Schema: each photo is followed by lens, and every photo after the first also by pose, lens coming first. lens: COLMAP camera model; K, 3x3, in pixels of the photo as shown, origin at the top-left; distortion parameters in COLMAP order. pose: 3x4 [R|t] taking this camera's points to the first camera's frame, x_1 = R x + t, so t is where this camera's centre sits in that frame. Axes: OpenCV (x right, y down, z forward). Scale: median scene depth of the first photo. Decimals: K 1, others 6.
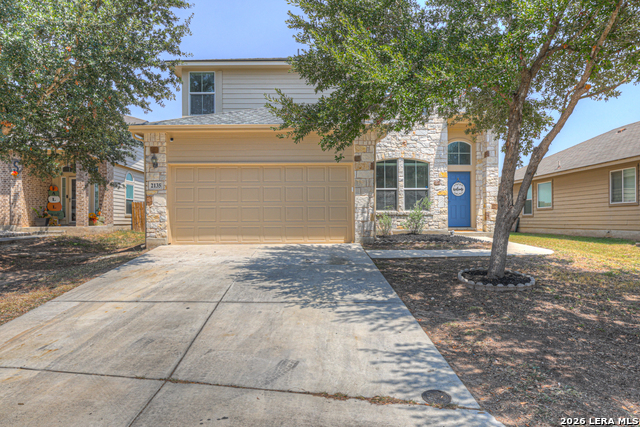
lens RADIAL K [[416.1, 0, 318.9], [0, 416.1, 219.5], [0, 0, 1]] dist [0.007364, 0.003223]
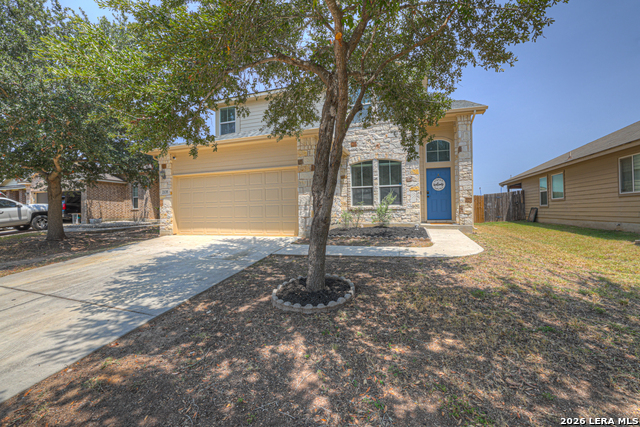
lens RADIAL K [[286.0, 0, 316.2], [0, 286.0, 207.6], [0, 0, 1]] dist [-0.027014, 0.010347]
pose [[0.940815, -0.013868, -0.338636, 0.305988], [0.012289, 0.999901, -0.006808, -0.012675], [0.338697, 0.002243, 0.940893, 0.217654]]
